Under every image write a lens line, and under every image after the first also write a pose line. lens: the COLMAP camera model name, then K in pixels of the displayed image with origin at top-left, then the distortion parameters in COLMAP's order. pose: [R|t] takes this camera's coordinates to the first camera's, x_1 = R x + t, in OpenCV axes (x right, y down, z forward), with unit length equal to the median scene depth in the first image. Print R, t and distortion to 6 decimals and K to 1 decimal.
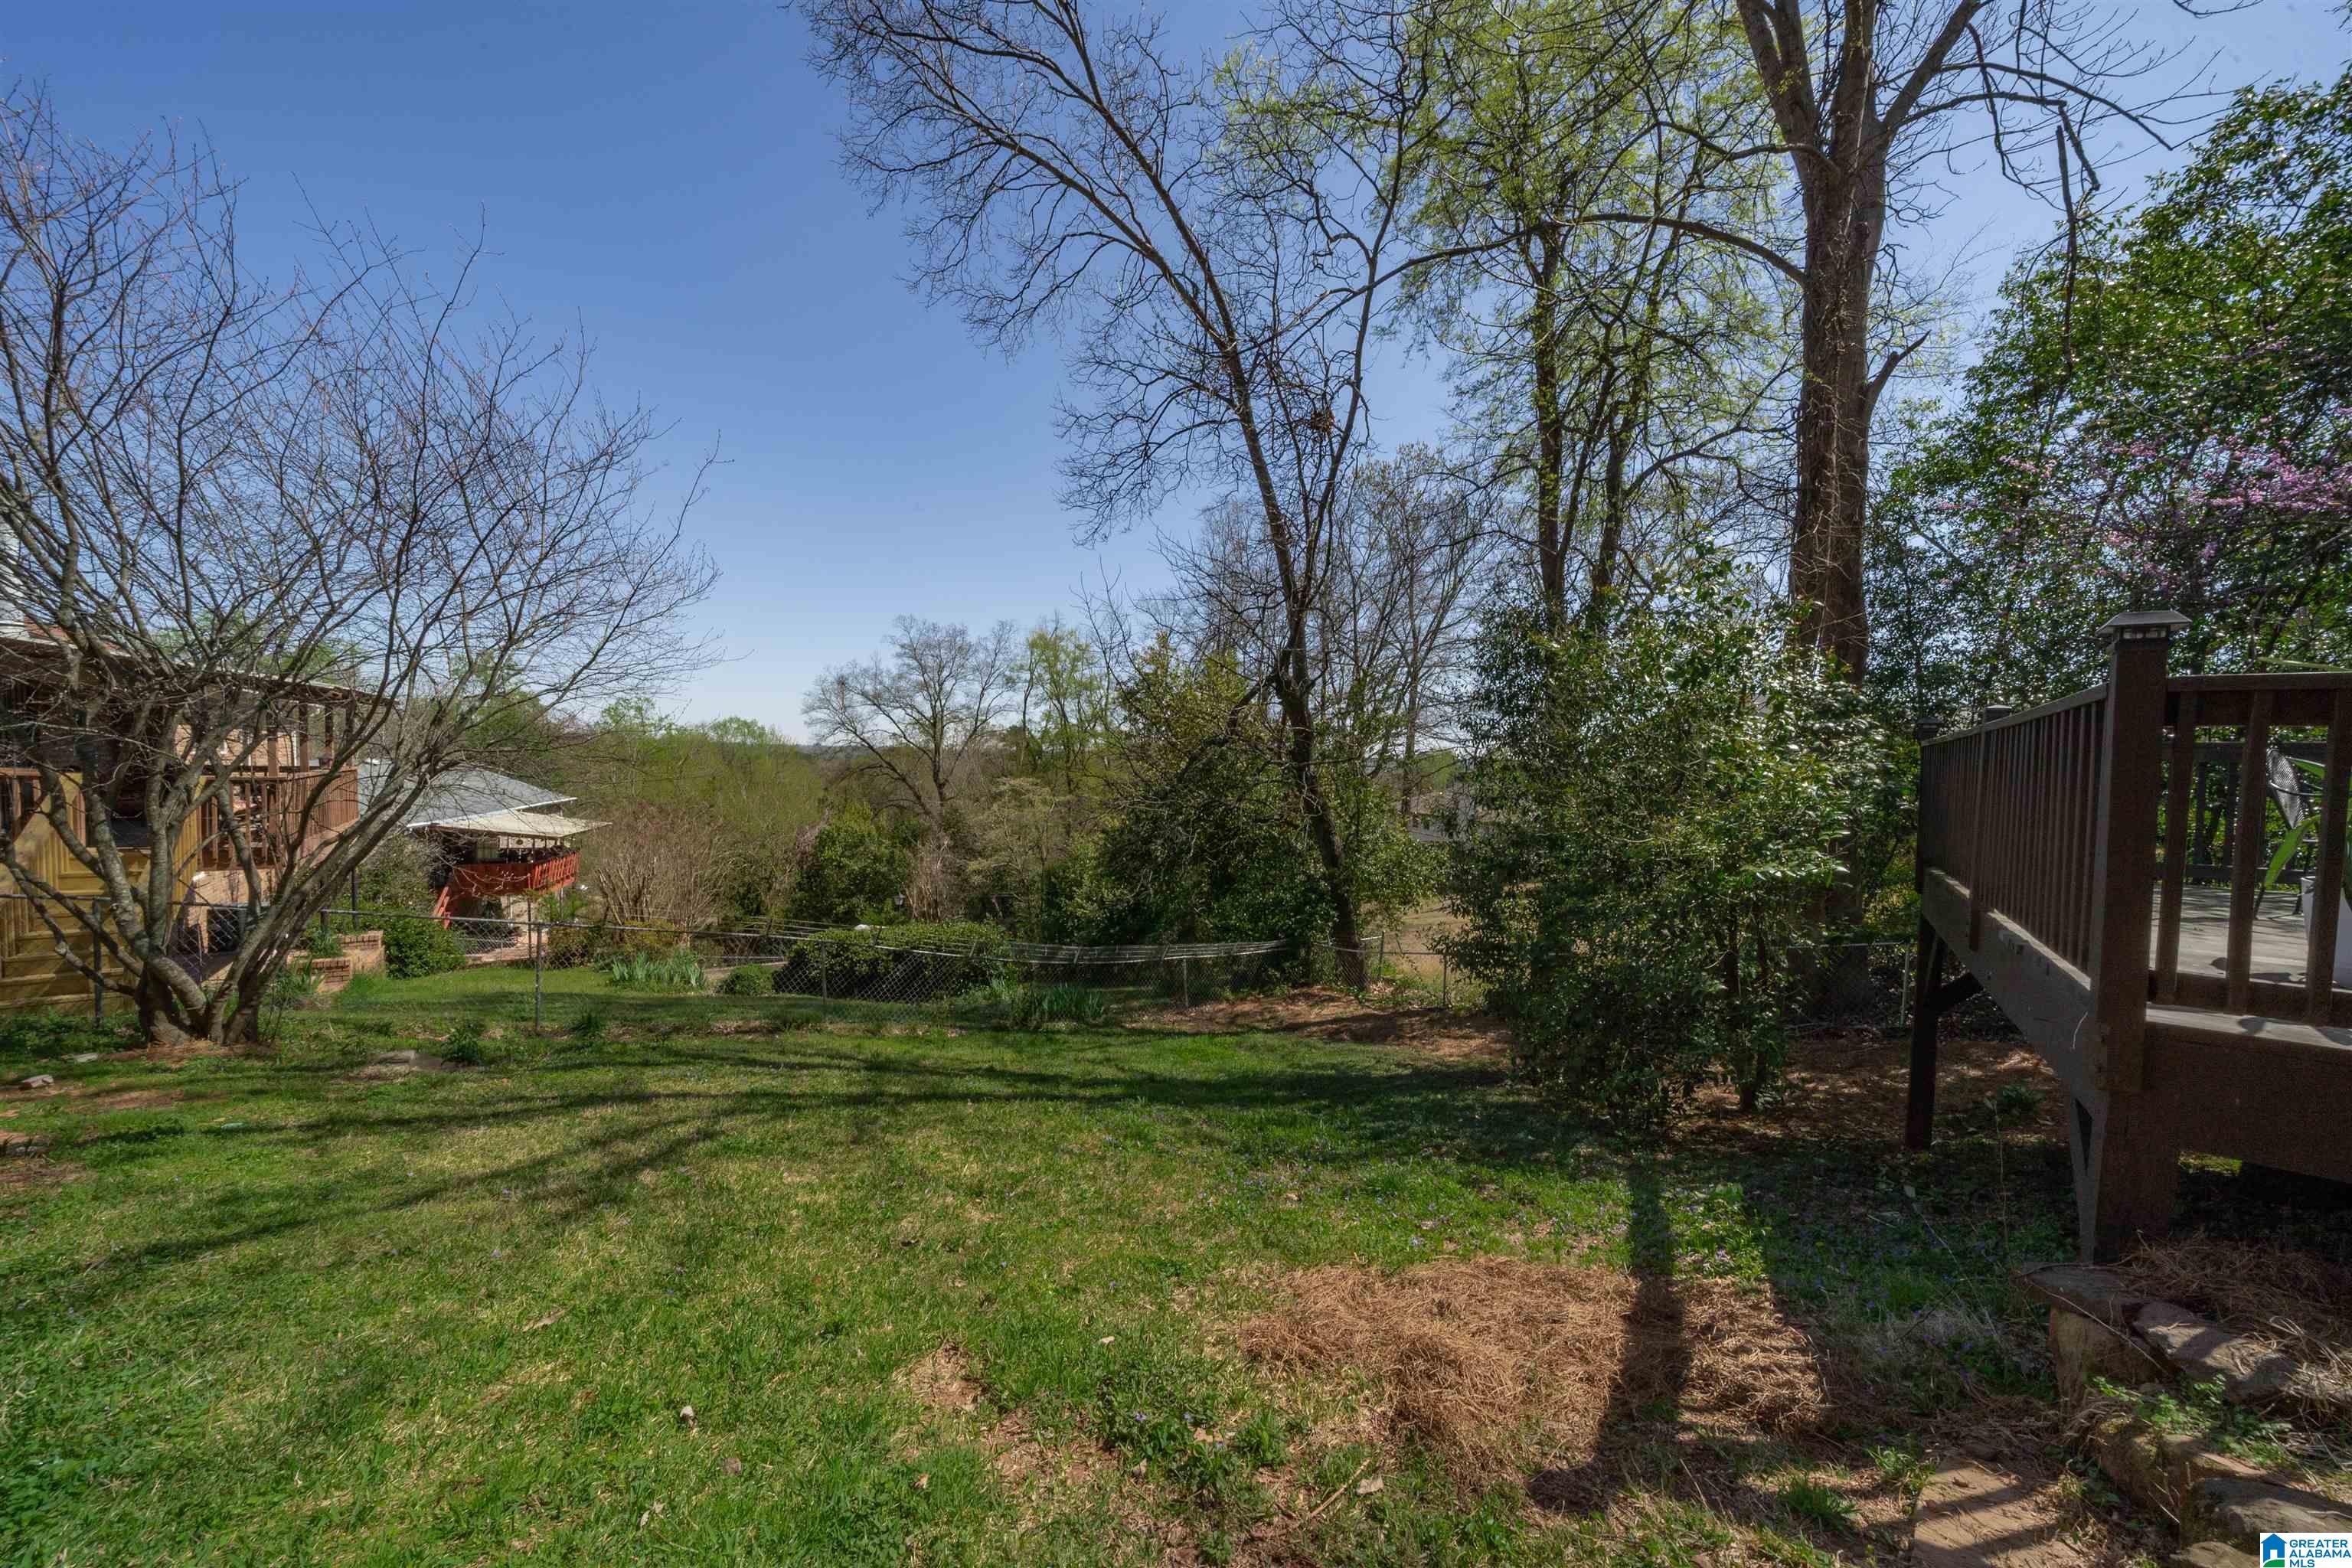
lens RADIAL K [[817.2, 0, 1156.4], [0, 817.2, 798.7], [0, 0, 1]] dist [-0.014451, -0.000138]
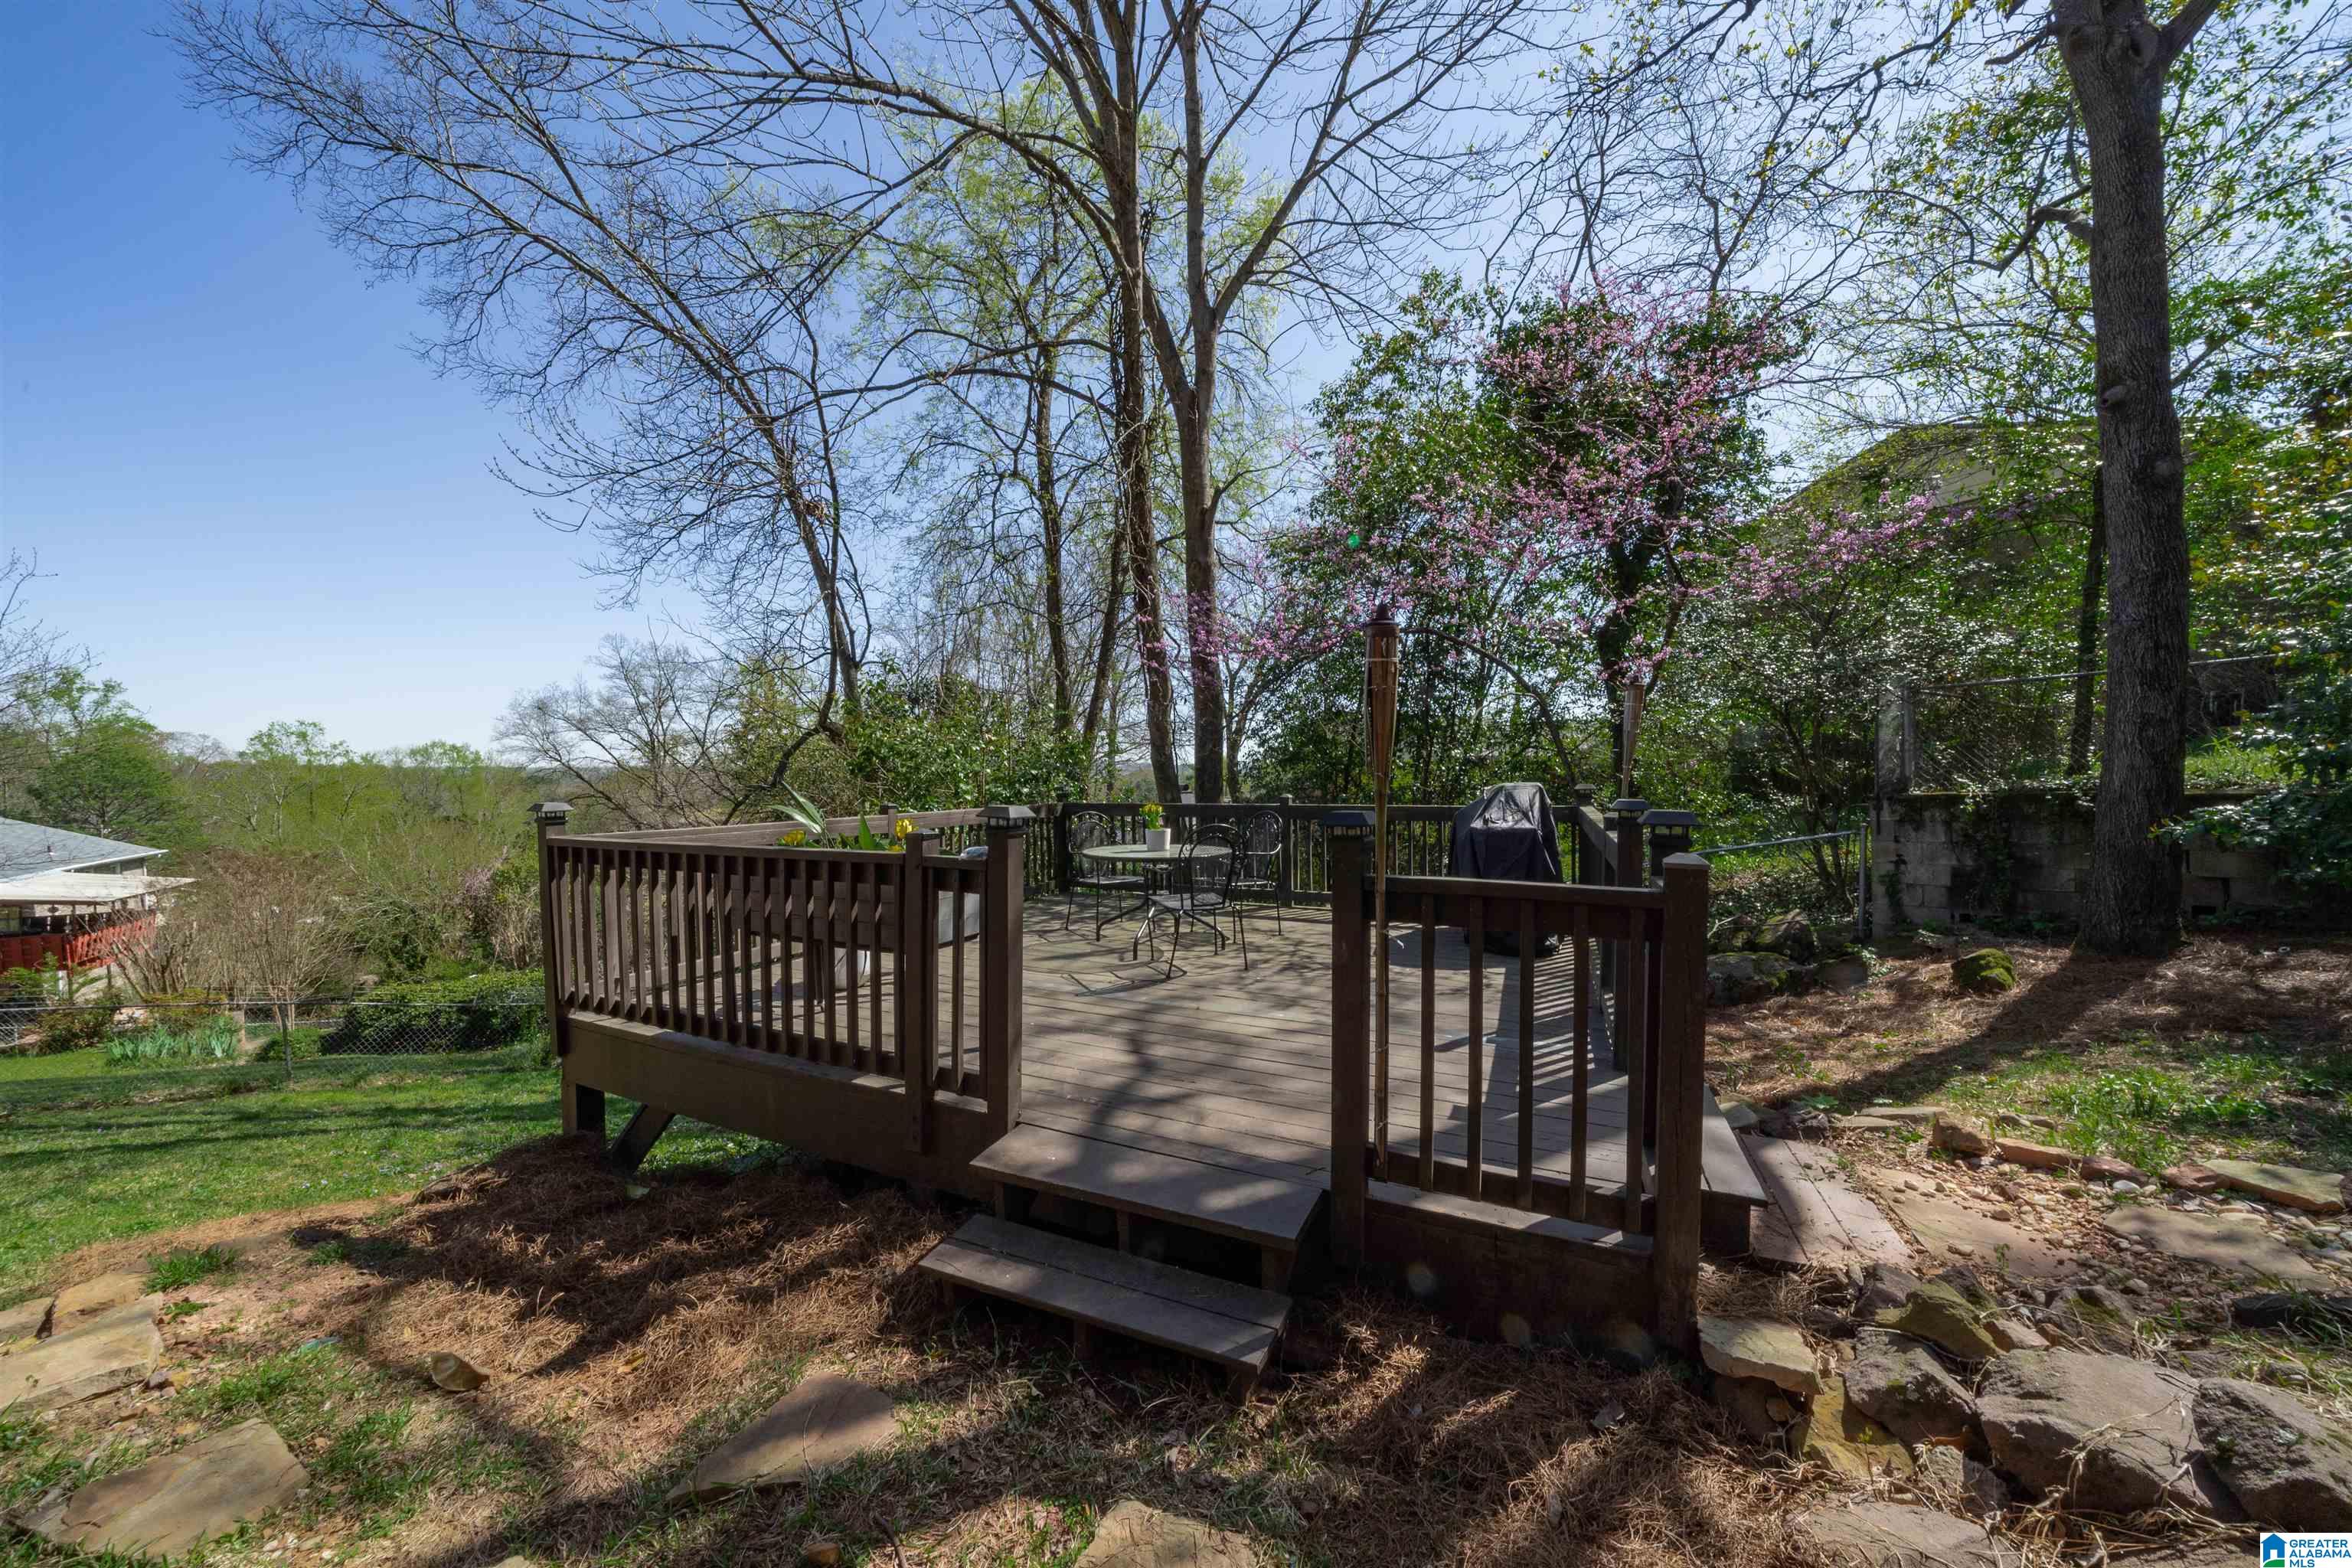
lens RADIAL K [[817.2, 0, 1164.2], [0, 817.2, 789.6], [0, 0, 1]] dist [-0.014451, -0.000138]
pose [[0.971936, -0.036808, 0.232348, 0.126887], [0.041667, 0.999003, -0.016035, -0.008518], [-0.231526, 0.025266, 0.972500, -0.070744]]
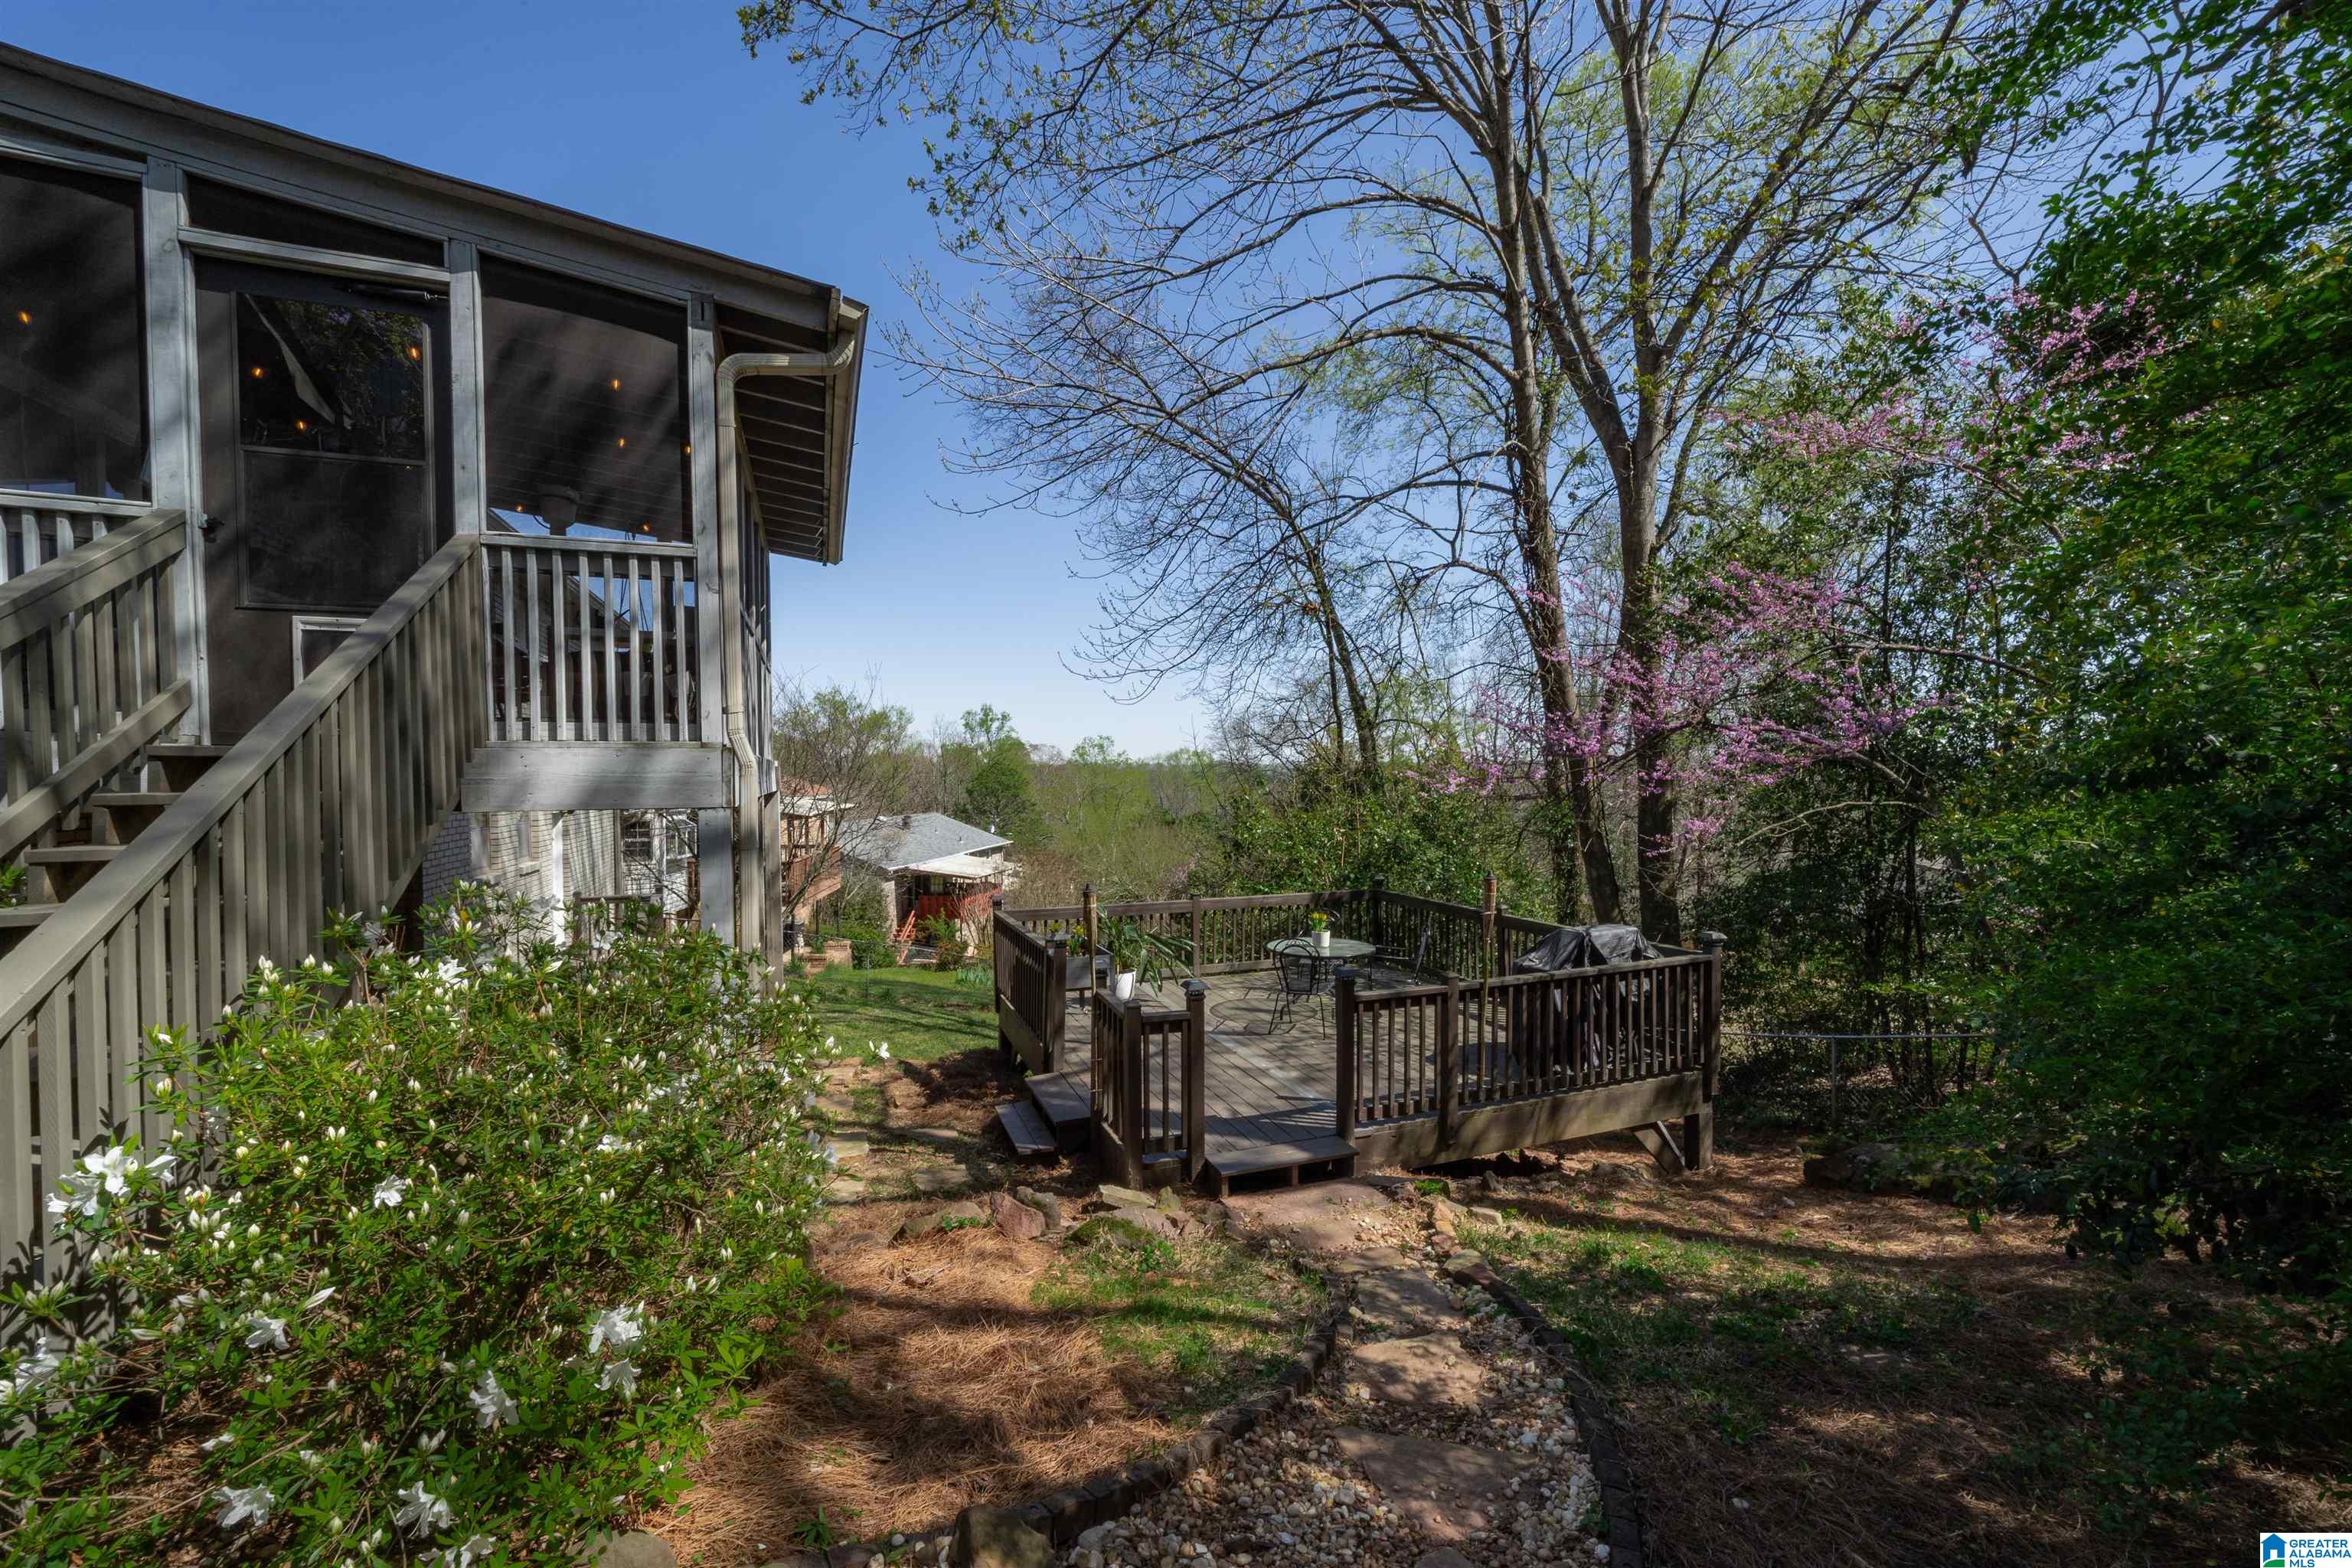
lens RADIAL K [[948.9, 0, 1171.3], [0, 948.9, 795.9], [0, 0, 1]] dist [0.003867, 0.000178]
pose [[0.864467, -0.019264, -0.502321, 0.258962], [0.007301, 0.999641, -0.025772, -0.034454], [0.502637, 0.018612, 0.864297, -0.162653]]
